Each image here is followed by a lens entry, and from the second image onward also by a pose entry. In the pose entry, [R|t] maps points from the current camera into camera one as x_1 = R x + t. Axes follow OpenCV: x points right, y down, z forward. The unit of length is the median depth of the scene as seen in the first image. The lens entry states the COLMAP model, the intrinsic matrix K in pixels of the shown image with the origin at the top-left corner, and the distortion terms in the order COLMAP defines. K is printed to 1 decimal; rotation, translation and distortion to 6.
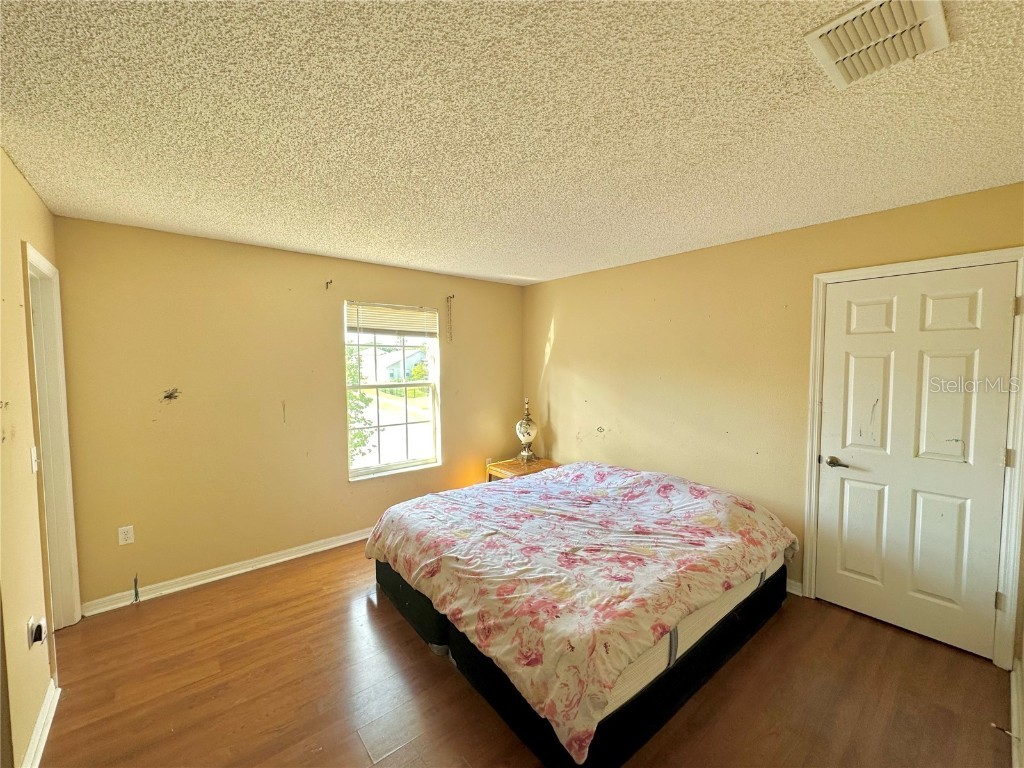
lens RADIAL K [[409.1, 0, 512.4], [0, 409.1, 384.7], [0, 0, 1]] dist [-0.005500, 0.000403]
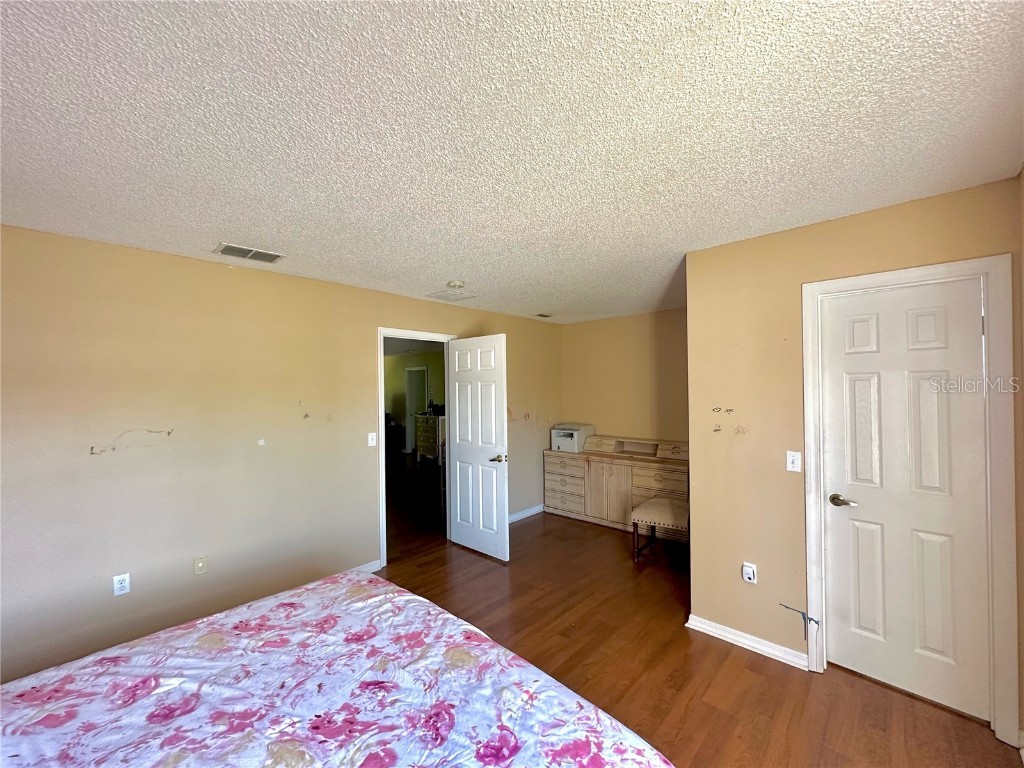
lens RADIAL K [[409.1, 0, 516.3], [0, 409.1, 384.1], [0, 0, 1]] dist [-0.005500, 0.000403]
pose [[-0.991284, 0.014475, -0.130947, -0.128977], [0.009093, 0.999093, 0.041608, -0.083878], [0.131431, 0.040055, -0.990516, 1.550933]]
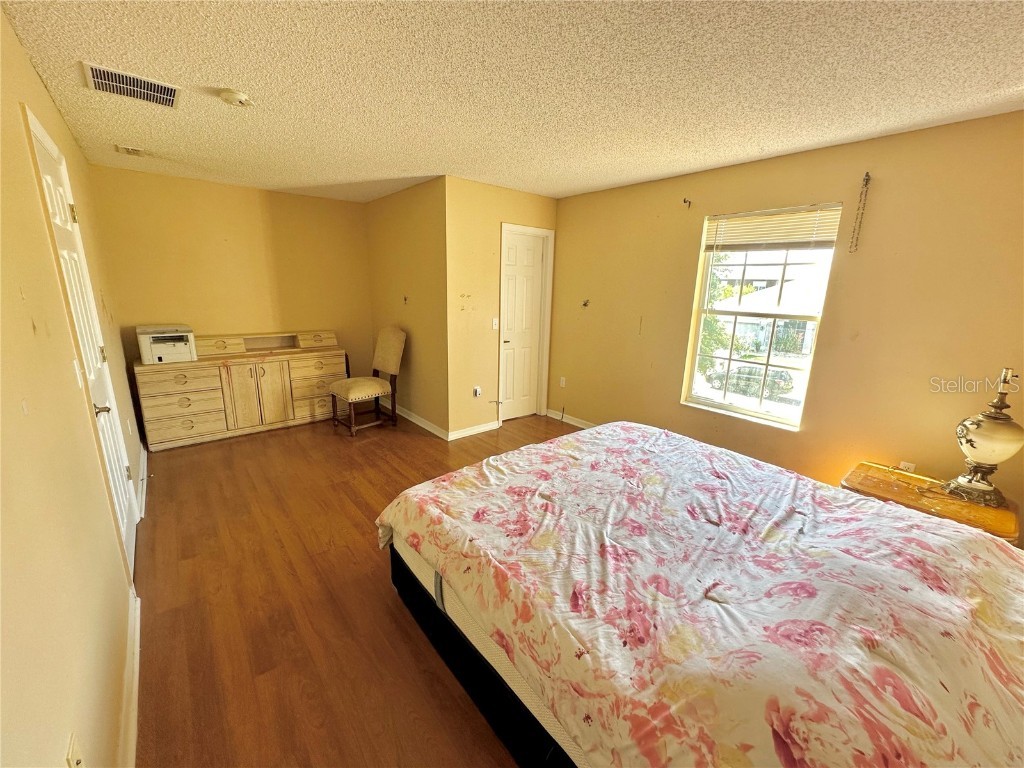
lens RADIAL K [[409.1, 0, 512.3], [0, 409.1, 384.5], [0, 0, 1]] dist [-0.005500, 0.000403]
pose [[0.007428, 0.239056, -0.970977, 0.827117], [-0.076598, 0.968287, 0.237808, -0.029087], [0.997034, 0.072609, 0.025504, 0.775388]]
